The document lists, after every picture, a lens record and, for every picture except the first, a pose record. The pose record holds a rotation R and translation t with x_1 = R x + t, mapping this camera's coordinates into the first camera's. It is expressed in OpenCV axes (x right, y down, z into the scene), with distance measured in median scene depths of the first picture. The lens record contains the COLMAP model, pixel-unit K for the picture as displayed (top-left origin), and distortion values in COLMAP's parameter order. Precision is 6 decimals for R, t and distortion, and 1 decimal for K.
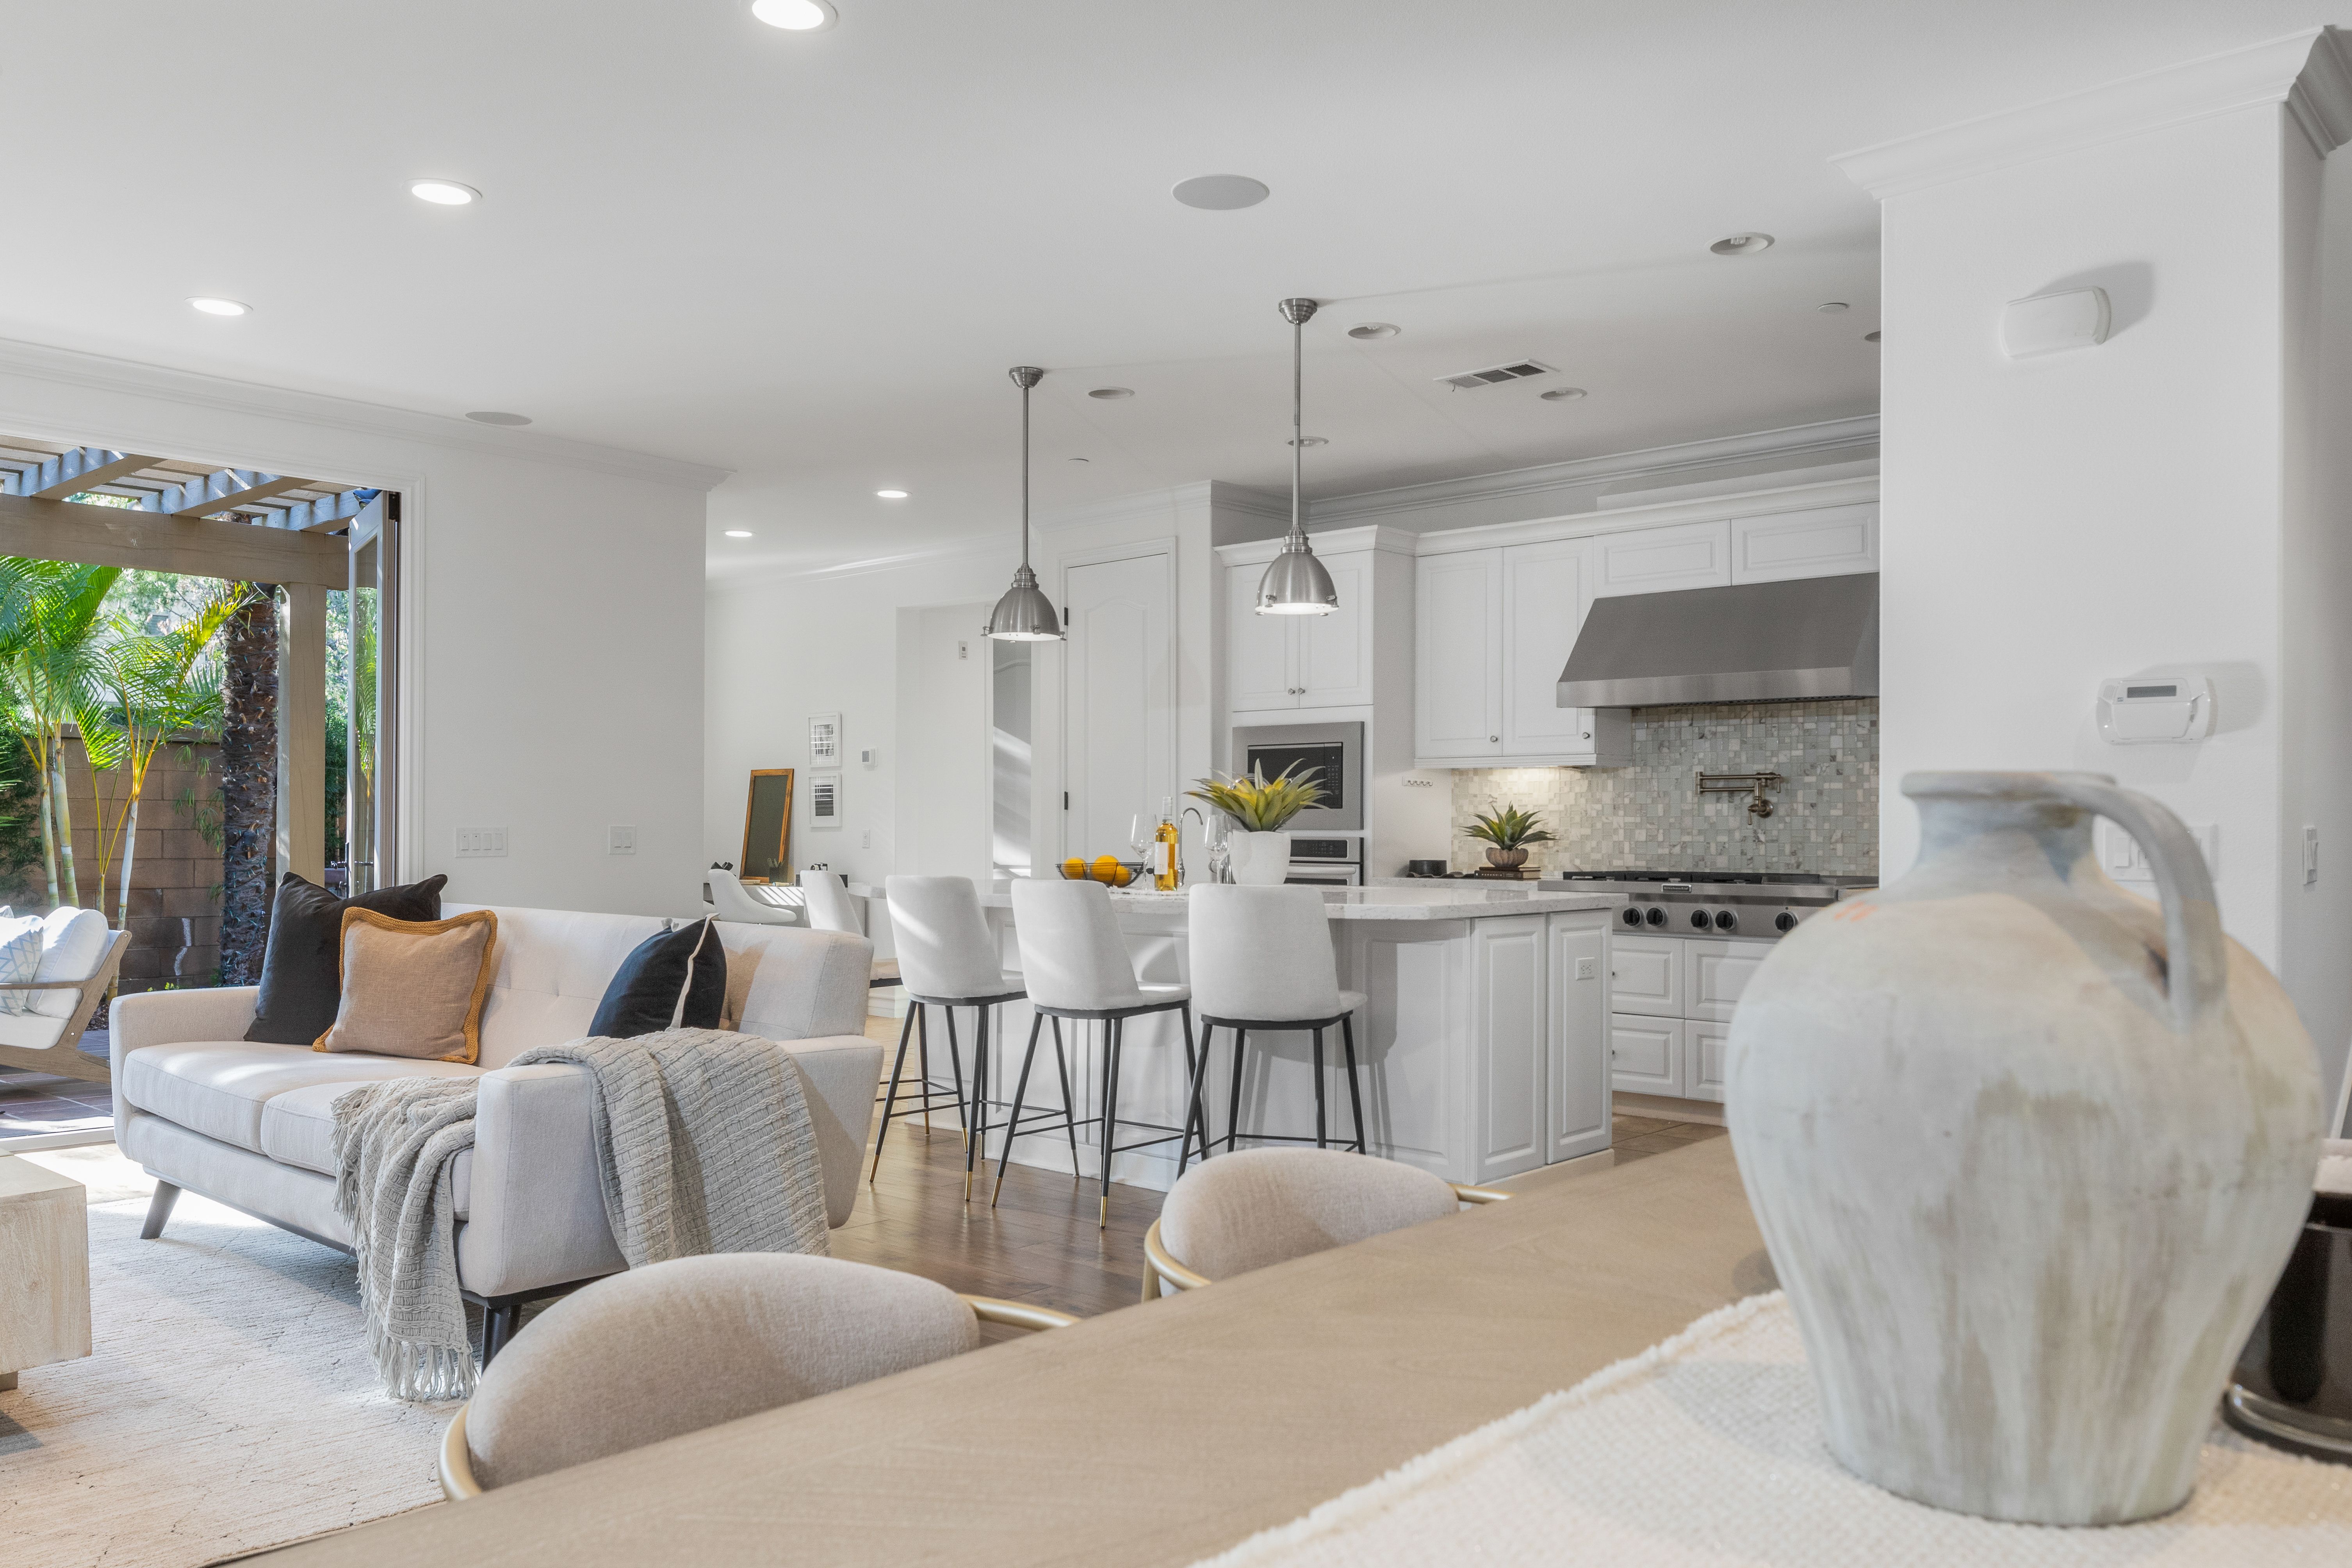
lens RADIAL K [[1672.0, 0, 1179.2], [0, 1672.0, 796.3], [0, 0, 1]] dist [0.011330, 0.001738]
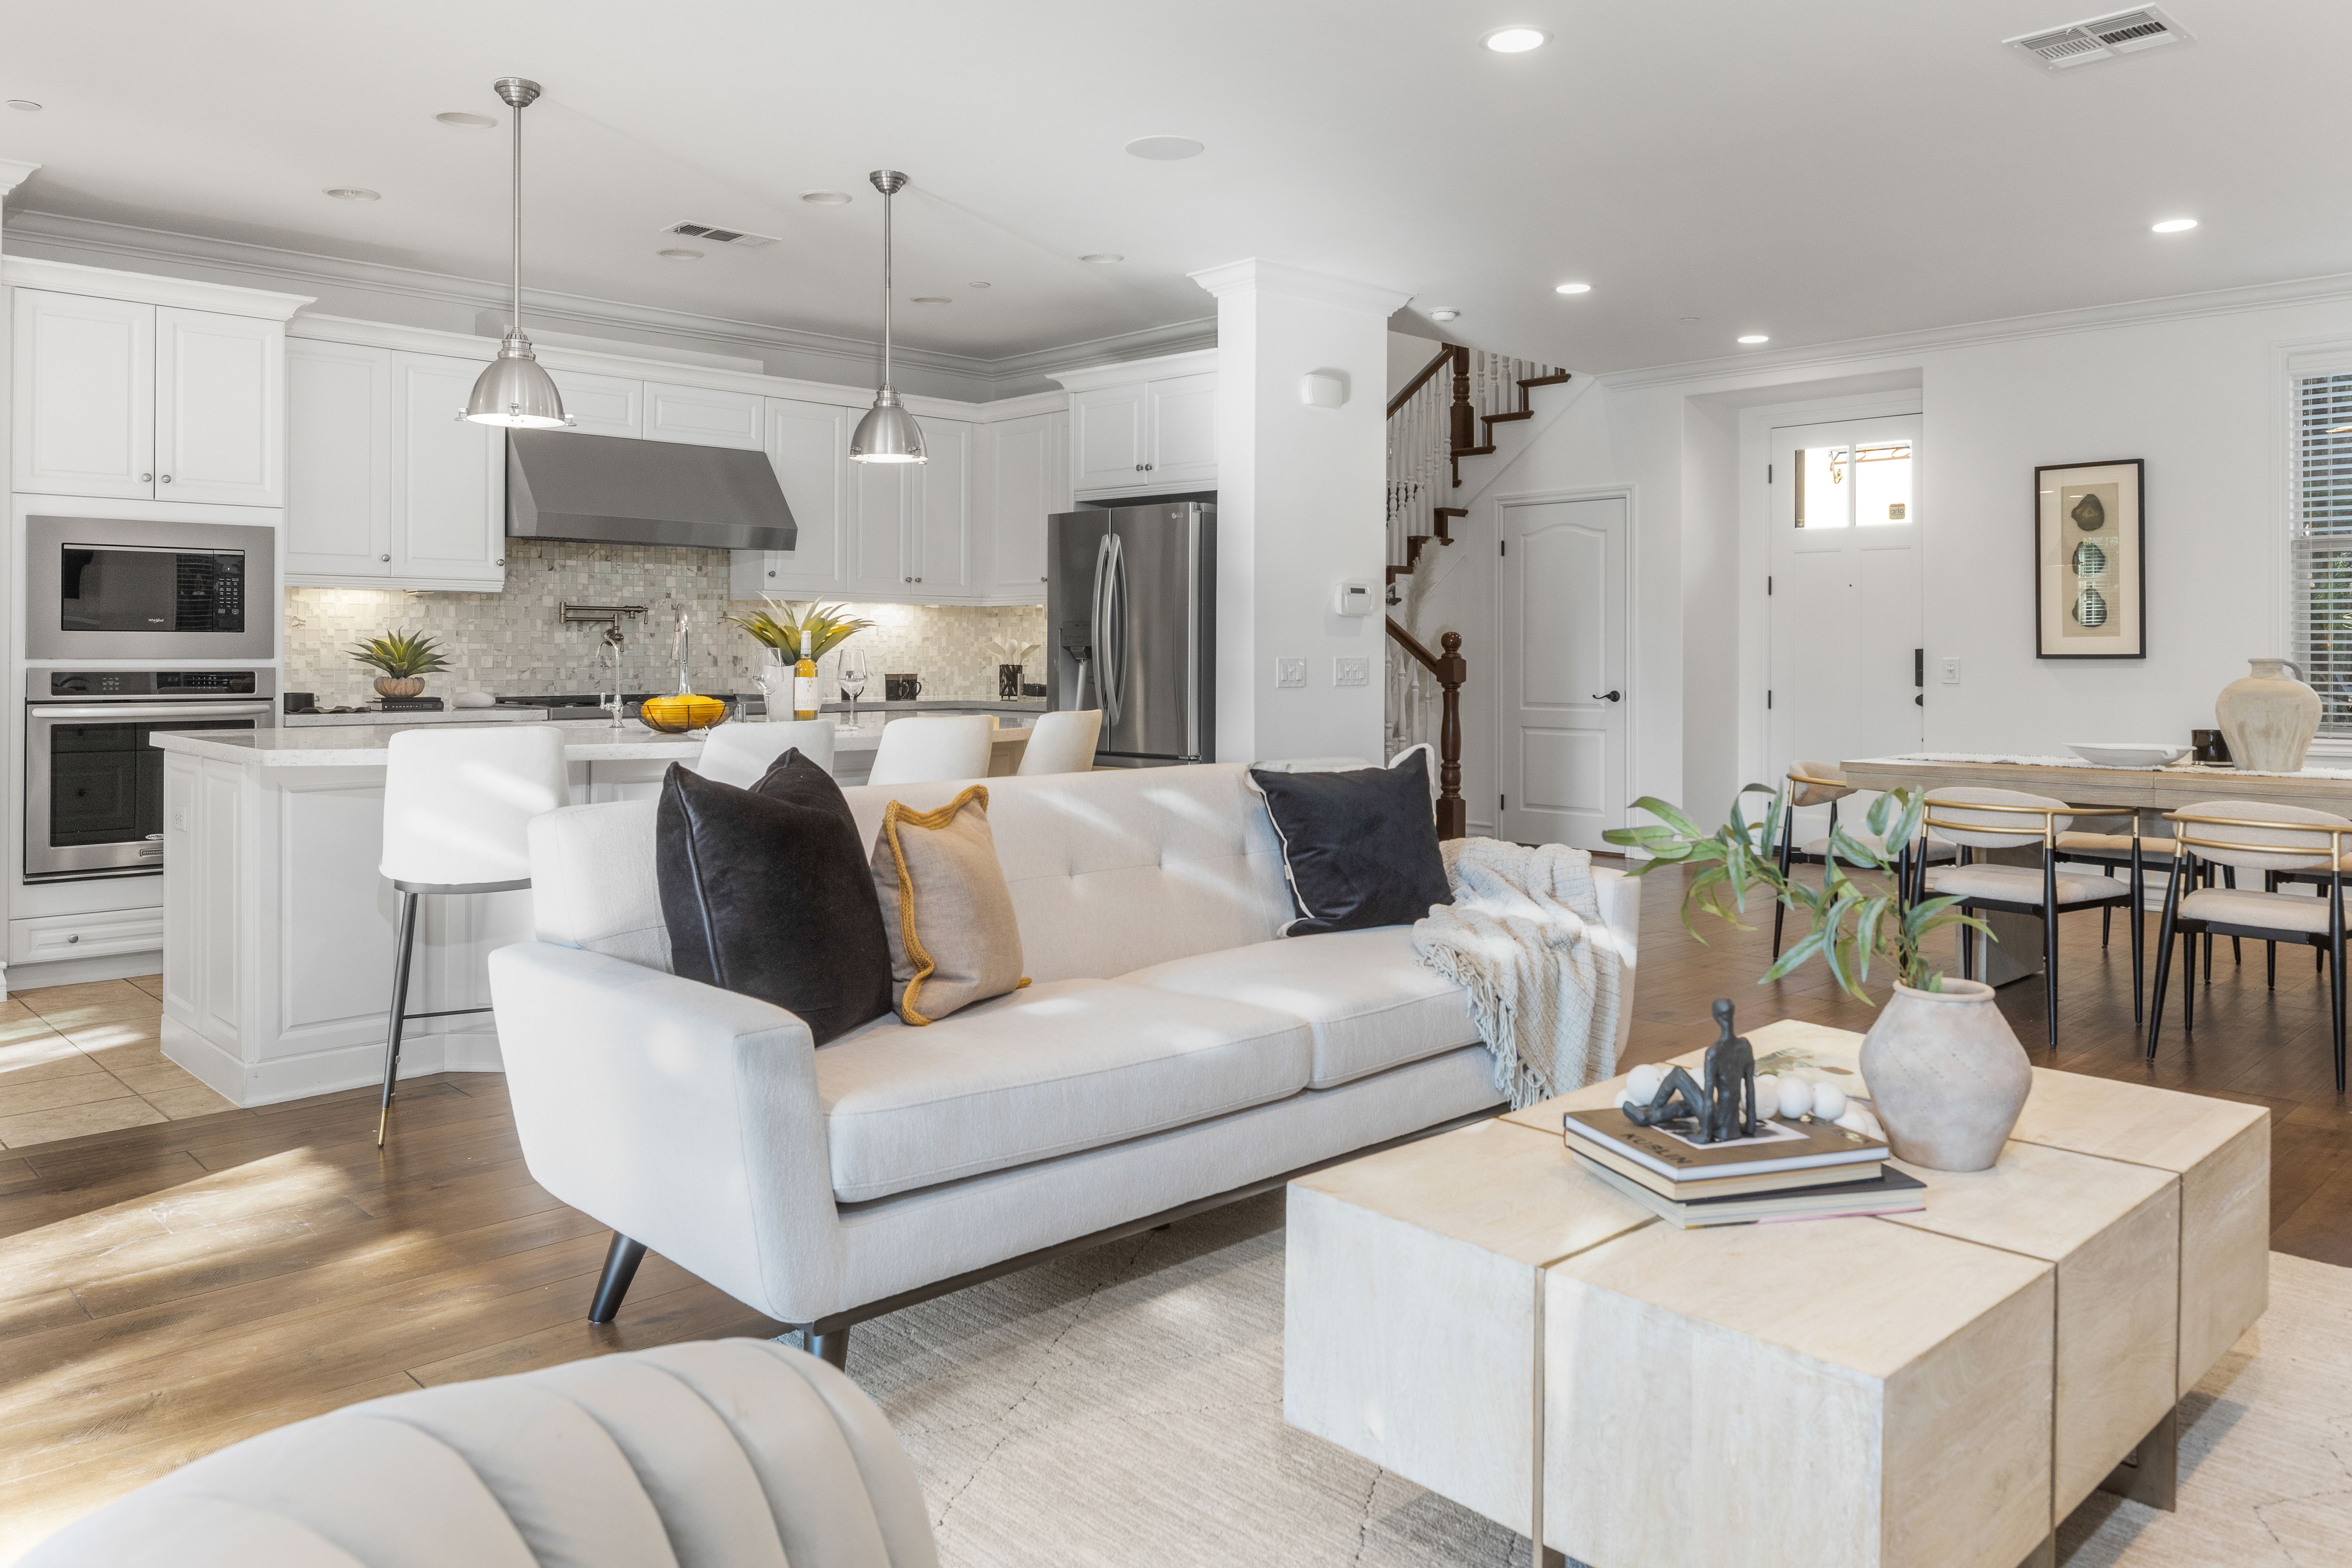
lens RADIAL K [[1672.0, 0, 1179.3], [0, 1672.0, 782.8], [0, 0, 1]] dist [0.011330, 0.001738]
pose [[0.060149, -0.083236, 0.994713, -0.737231], [-0.020691, 0.996199, 0.084611, 0.001687], [-0.997975, -0.025671, 0.058199, 0.533081]]
